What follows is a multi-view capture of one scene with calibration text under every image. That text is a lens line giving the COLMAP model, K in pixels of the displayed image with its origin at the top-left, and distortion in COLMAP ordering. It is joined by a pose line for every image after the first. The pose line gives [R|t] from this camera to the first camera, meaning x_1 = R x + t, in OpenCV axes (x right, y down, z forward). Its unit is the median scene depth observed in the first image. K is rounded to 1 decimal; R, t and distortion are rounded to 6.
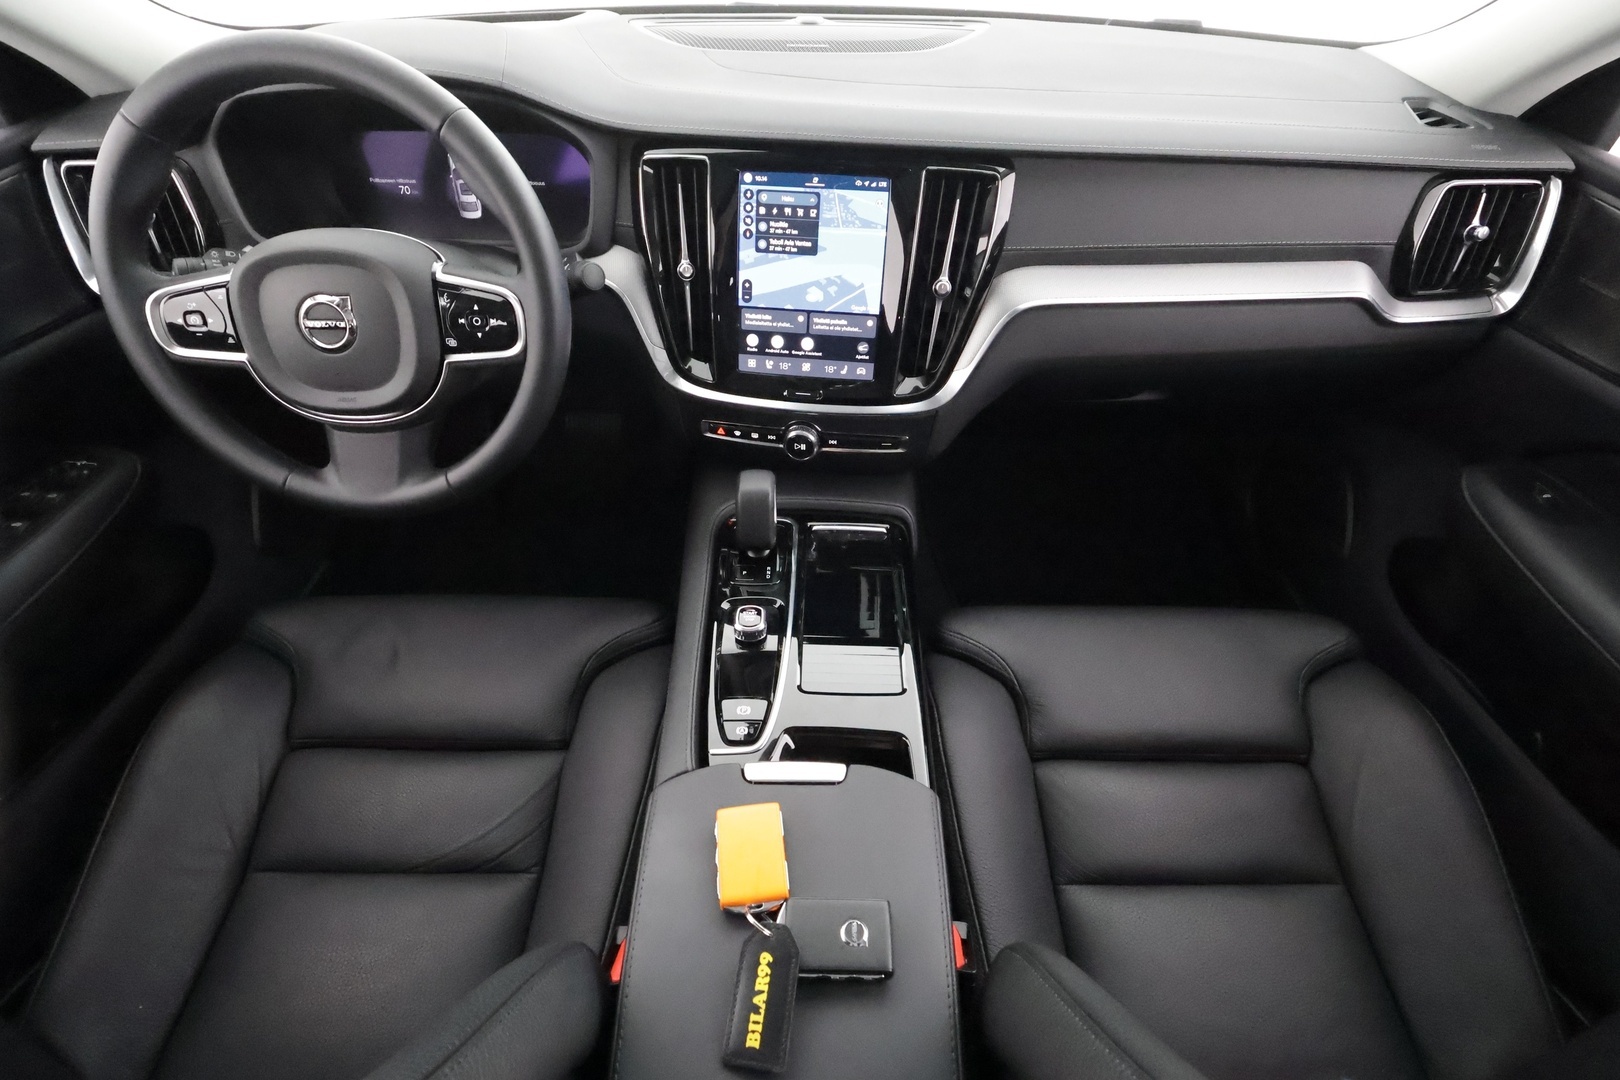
lens RADIAL K [[771.7, 0, 812.8], [0, 771.7, 541.4], [0, 0, 1]] dist [-0.001940, 0.001316]
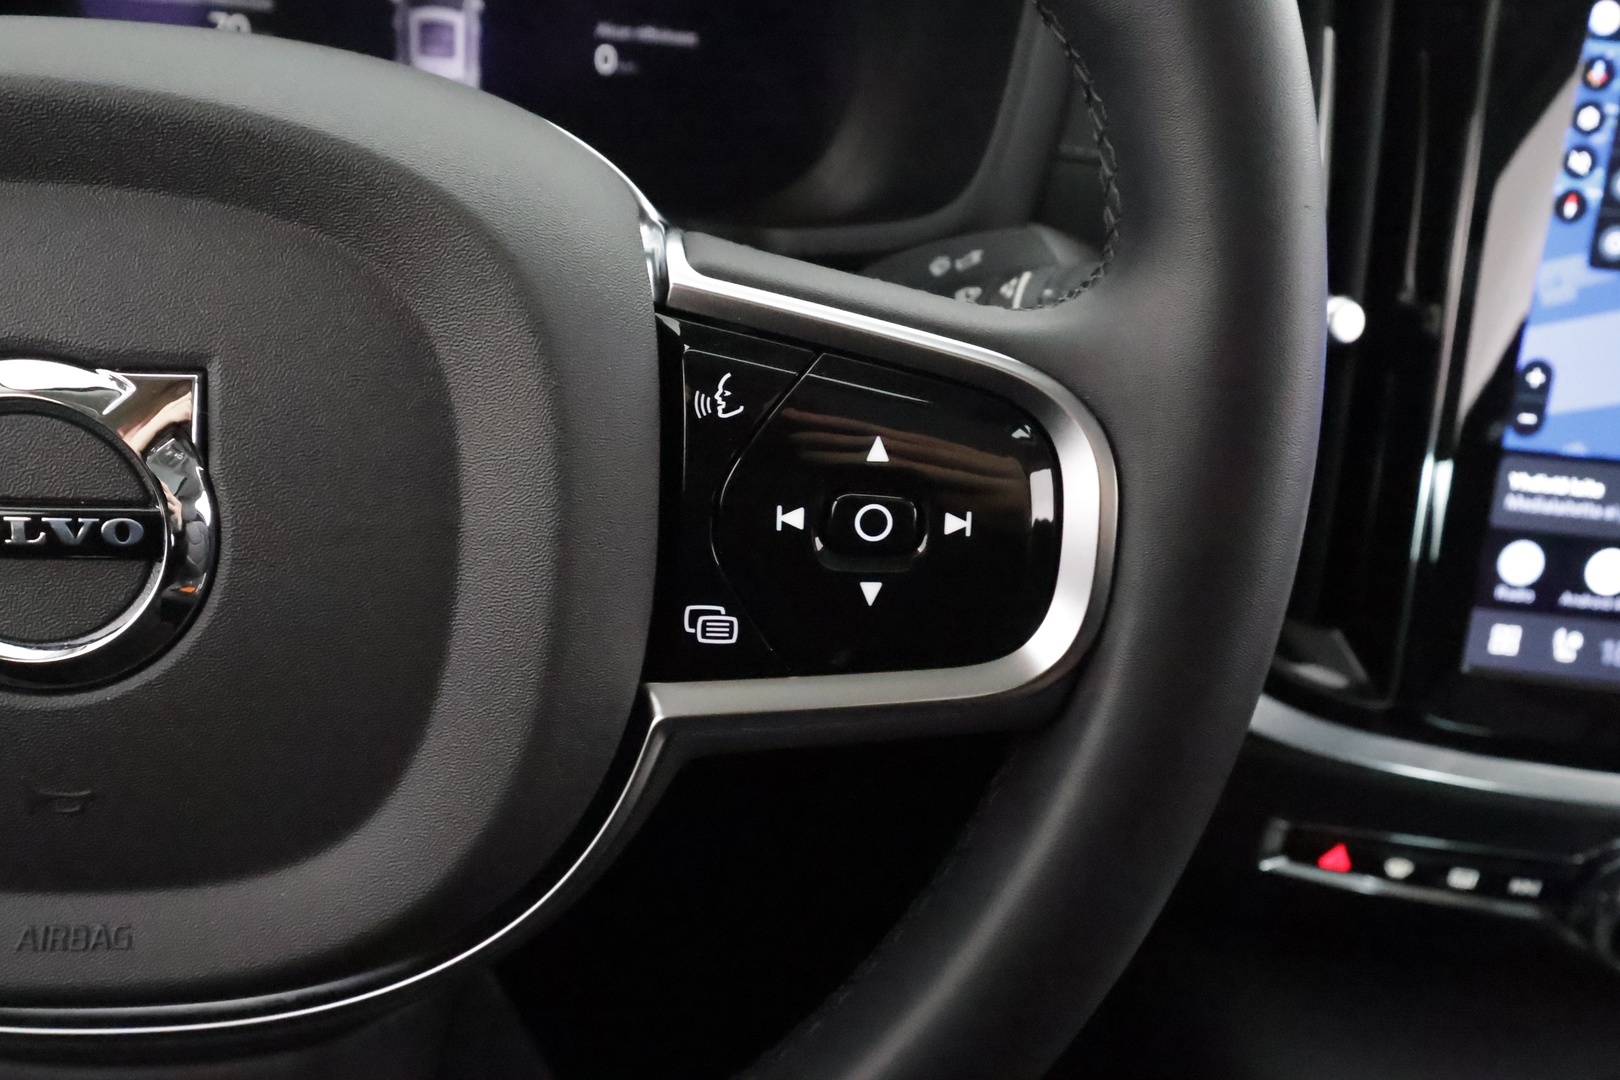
lens RADIAL K [[1297.1, 0, 818.8], [0, 1297.1, 538.4], [0, 0, 1]] dist [0.007637, -0.003870]
pose [[0.992675, 0.024484, 0.118305, -0.407357], [-0.002289, 0.982885, -0.184204, -0.187397], [-0.120790, 0.182584, 0.975742, 0.581617]]
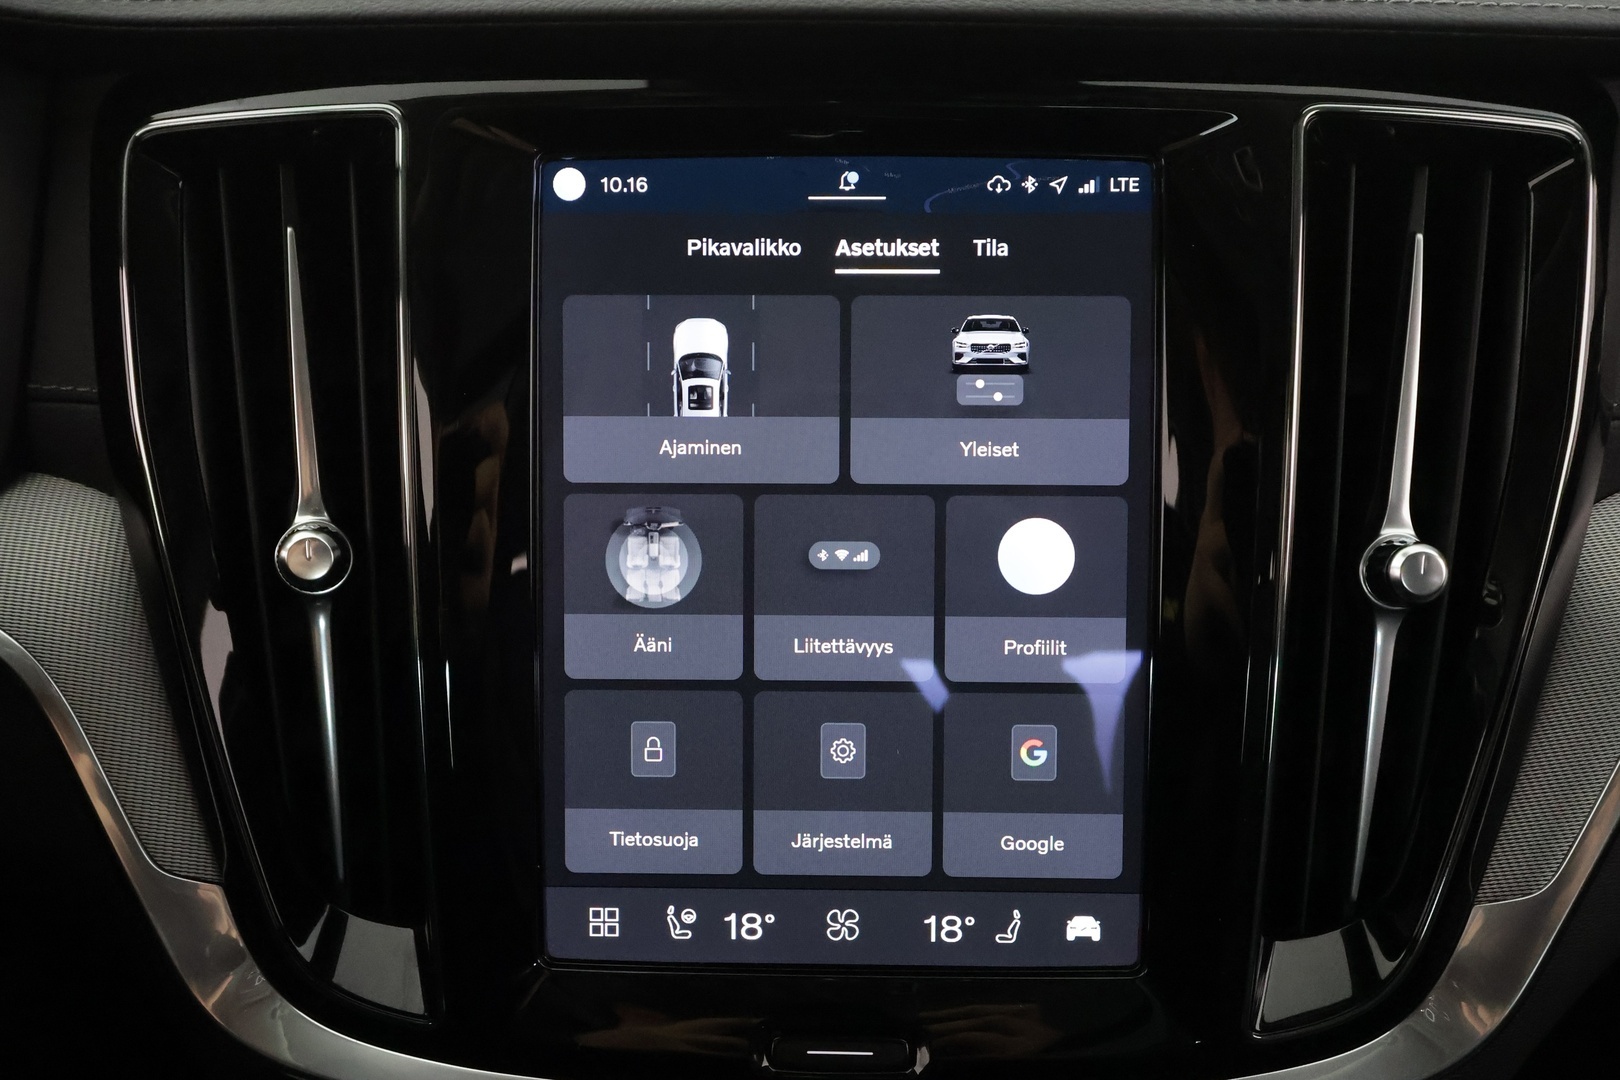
lens RADIAL K [[1491.2, 0, 807.2], [0, 1491.2, 529.4], [0, 0, 1]] dist [-0.016671, 0.034991]
pose [[0.994514, -0.052040, 0.090745, -0.055637], [0.078418, 0.945019, -0.317473, -0.205359], [-0.069234, 0.322848, 0.943915, 0.564669]]
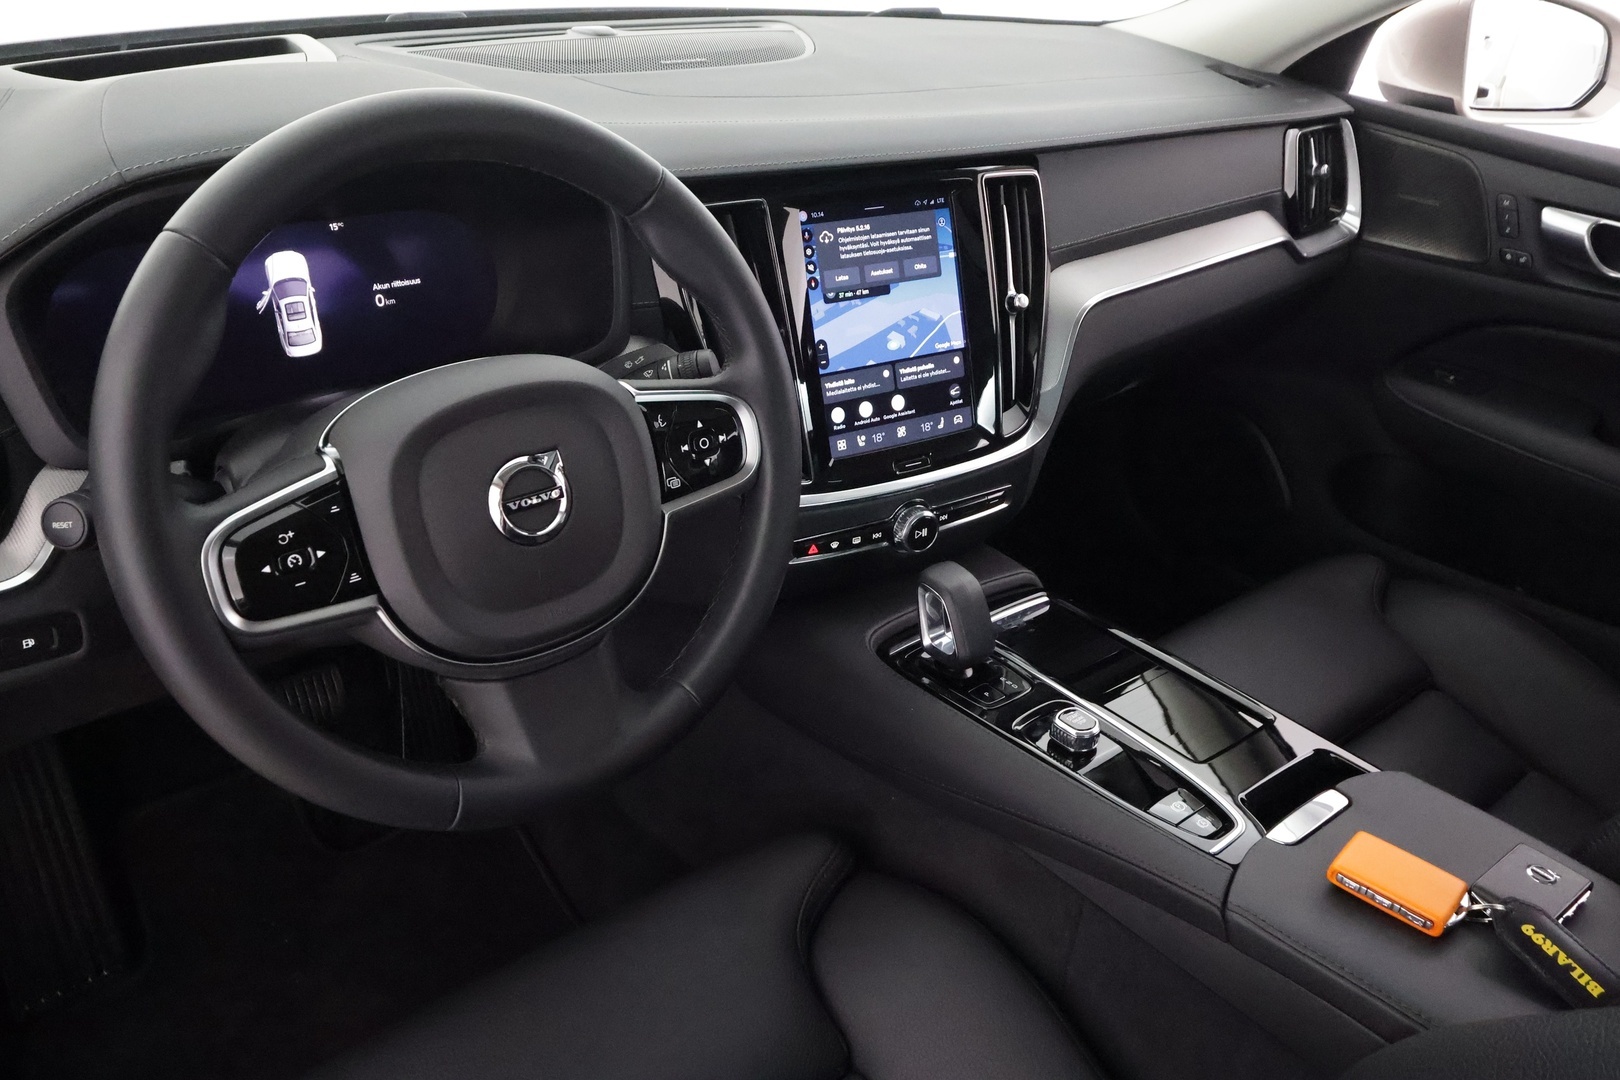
lens RADIAL K [[1297.1, 0, 834.4], [0, 1297.1, 535.8], [0, 0, 1]] dist [0.007637, -0.003870]
pose [[0.762375, -0.280307, 0.583276, -0.881004], [0.392115, 0.917112, -0.071776, -0.066428], [-0.514810, 0.283432, 0.809096, 0.014618]]
